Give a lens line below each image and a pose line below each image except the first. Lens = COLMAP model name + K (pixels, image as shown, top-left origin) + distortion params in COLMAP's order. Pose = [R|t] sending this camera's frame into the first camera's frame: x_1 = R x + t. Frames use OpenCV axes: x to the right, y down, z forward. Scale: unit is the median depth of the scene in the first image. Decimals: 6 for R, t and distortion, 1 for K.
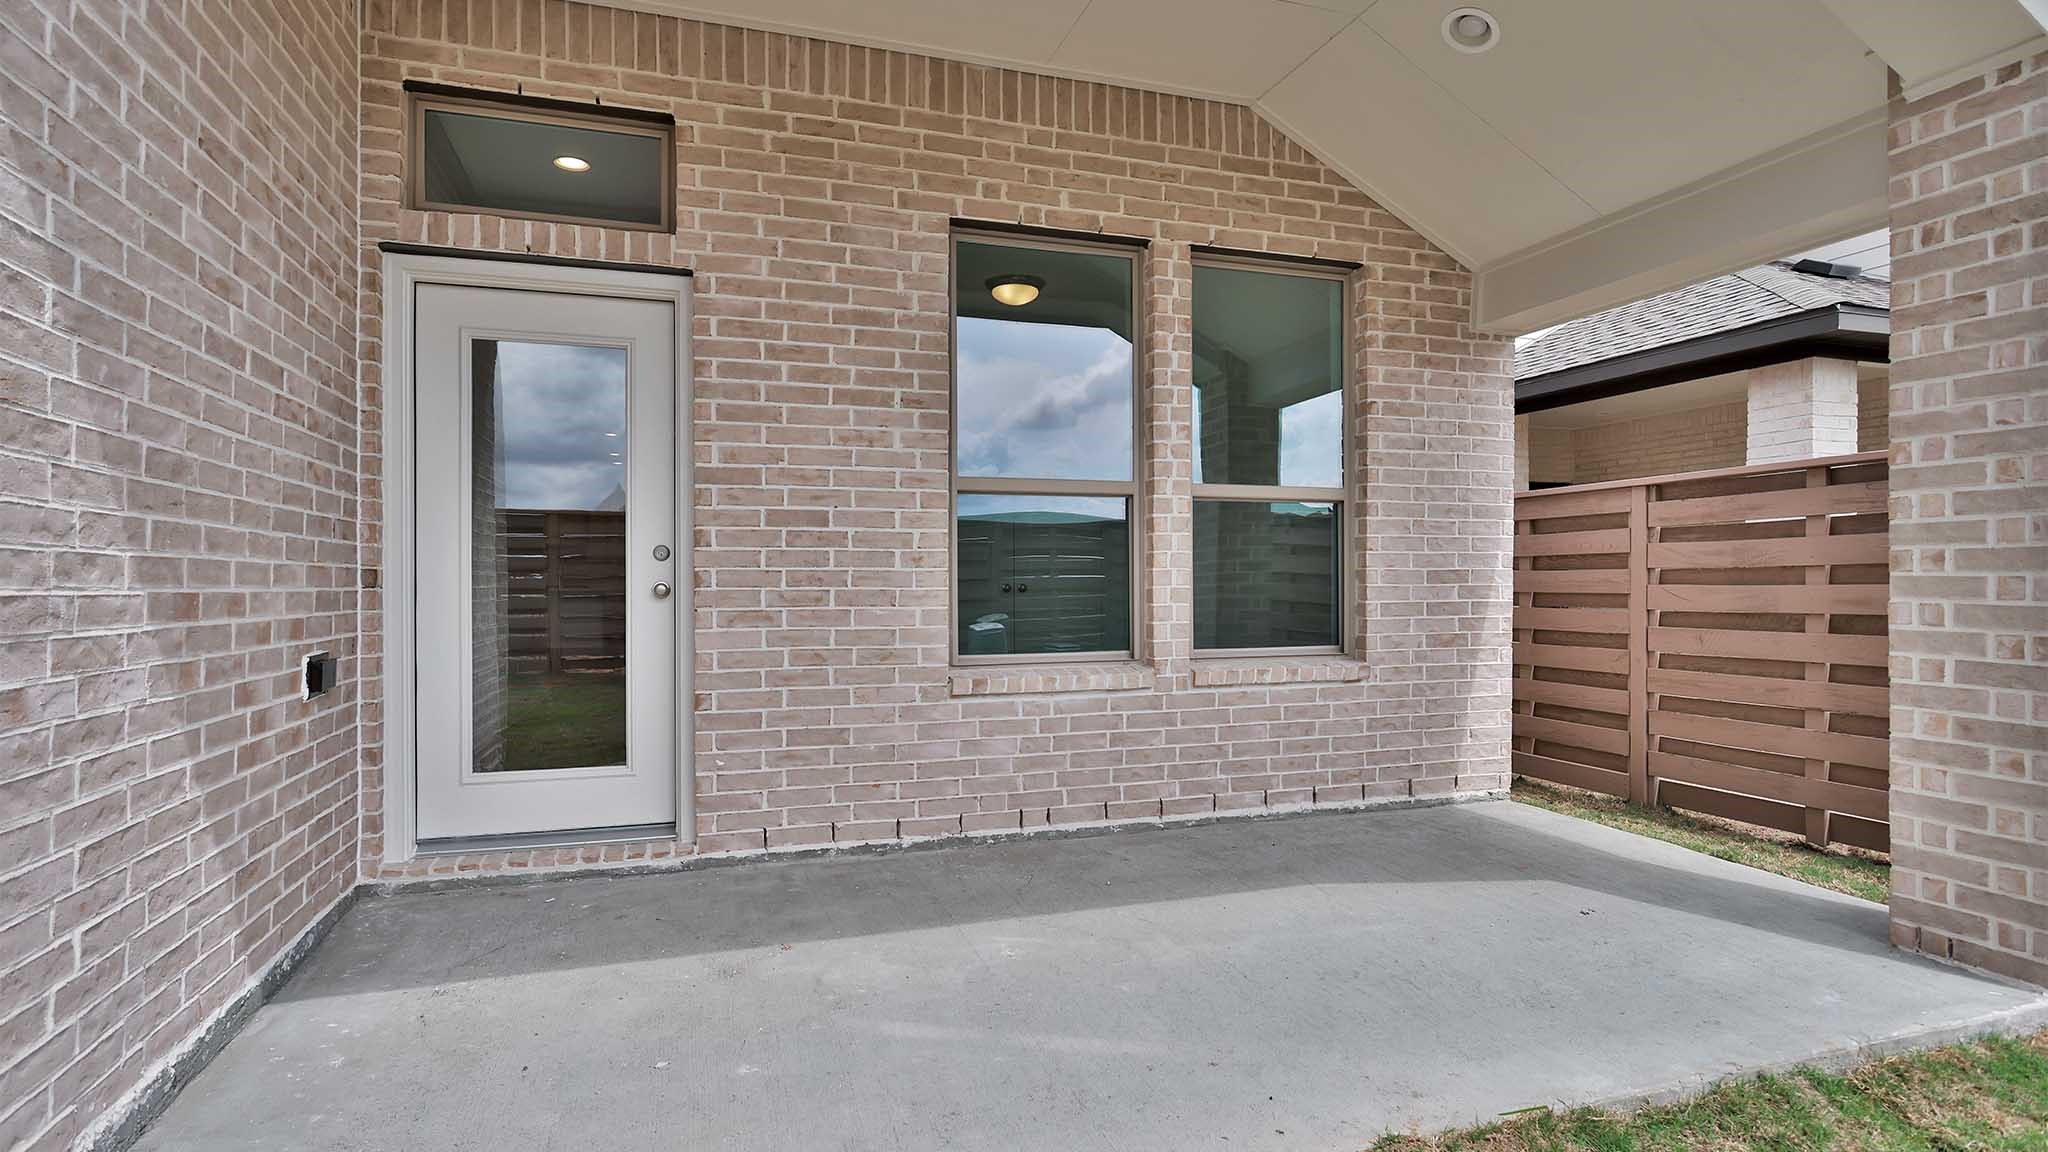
lens RADIAL K [[1027.7, 0, 1024.1], [0, 1027.7, 587.0], [0, 0, 1]] dist [-0.003044, -0.000282]
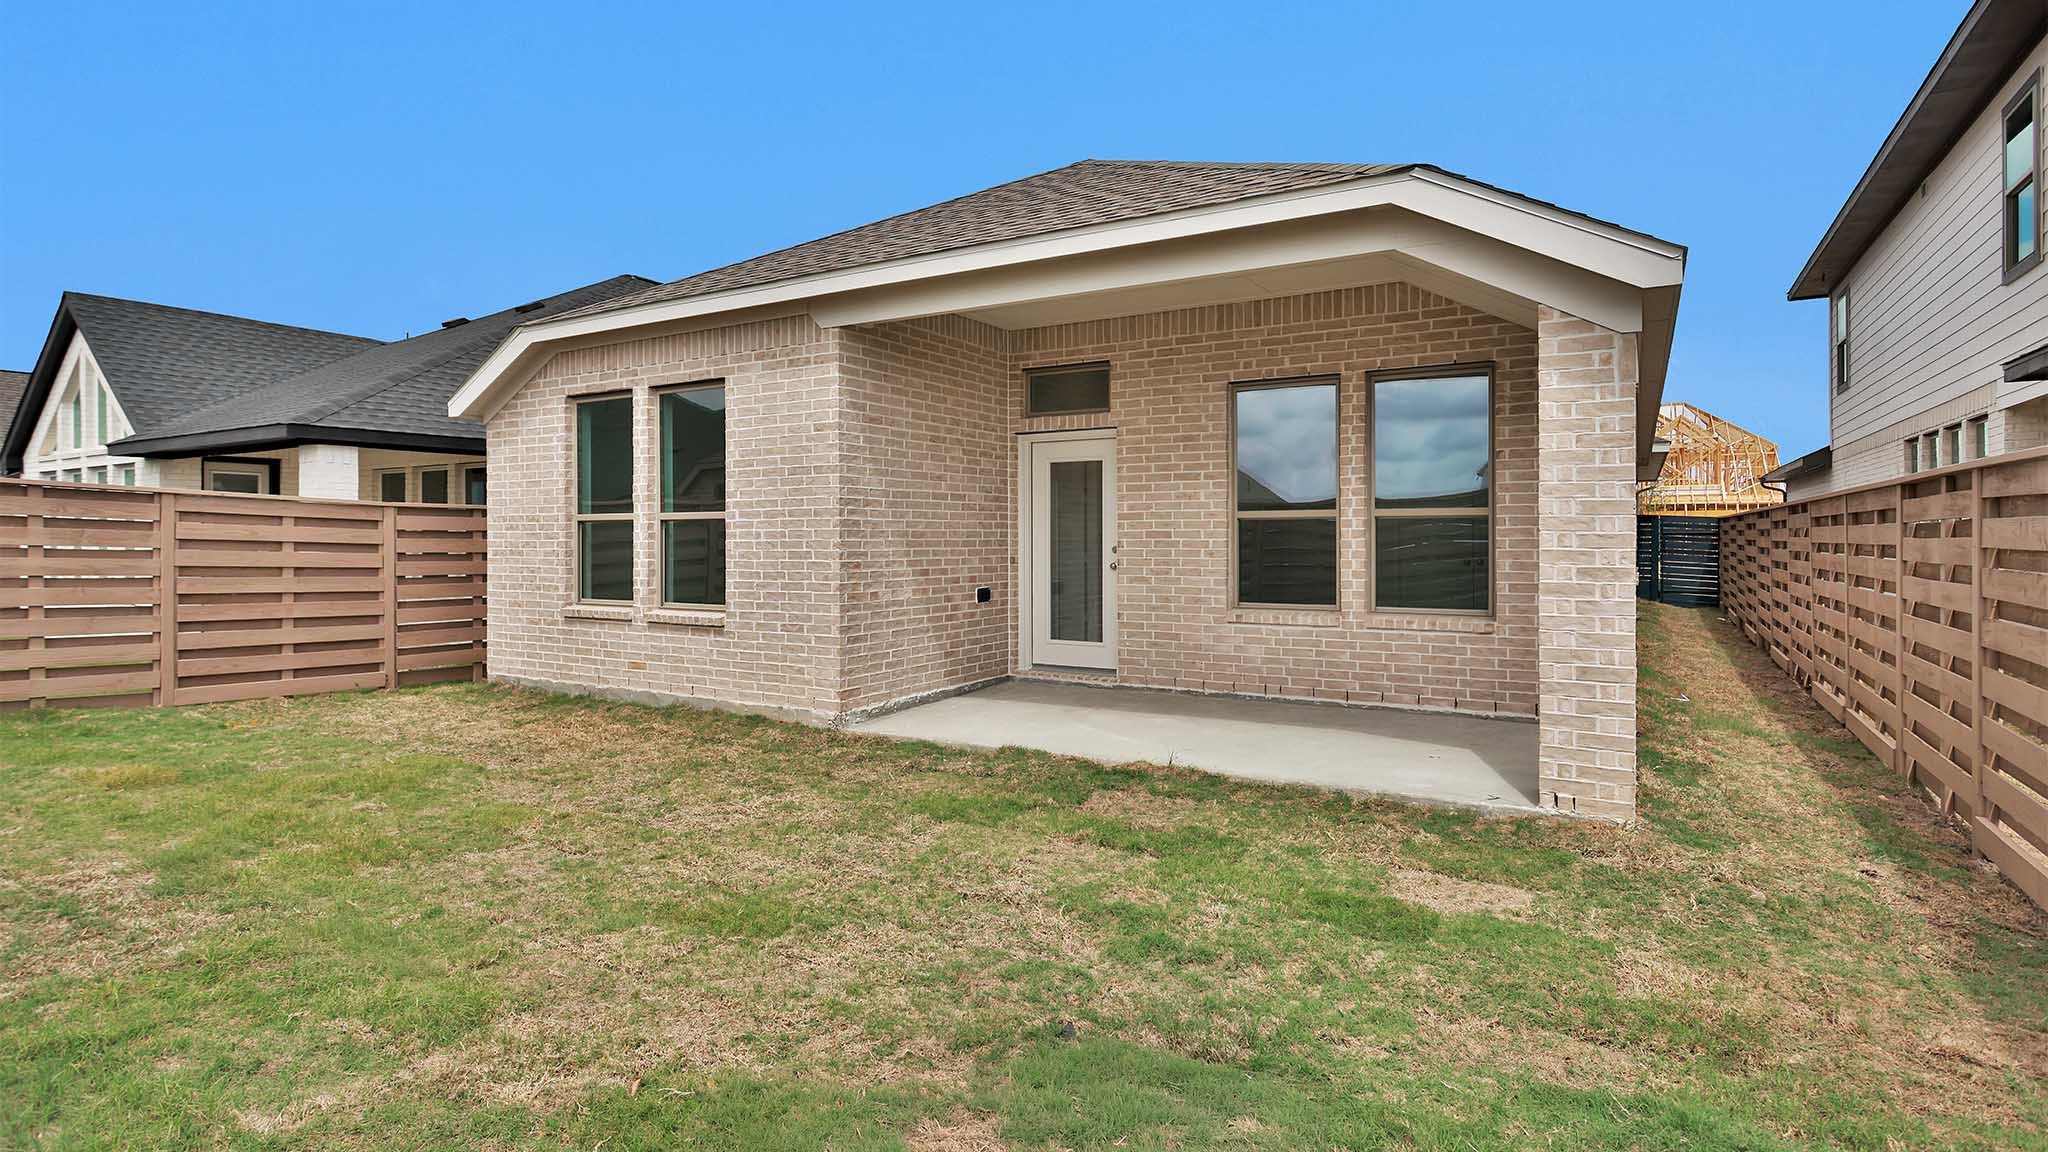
lens RADIAL K [[1027.7, 0, 1023.6], [0, 1027.7, 558.8], [0, 0, 1]] dist [-0.003044, -0.000282]
pose [[0.653192, 0.017466, -0.756990, 1.211785], [-0.002292, 0.999775, 0.021089, -0.059989], [0.757188, -0.012040, 0.653086, -0.619940]]
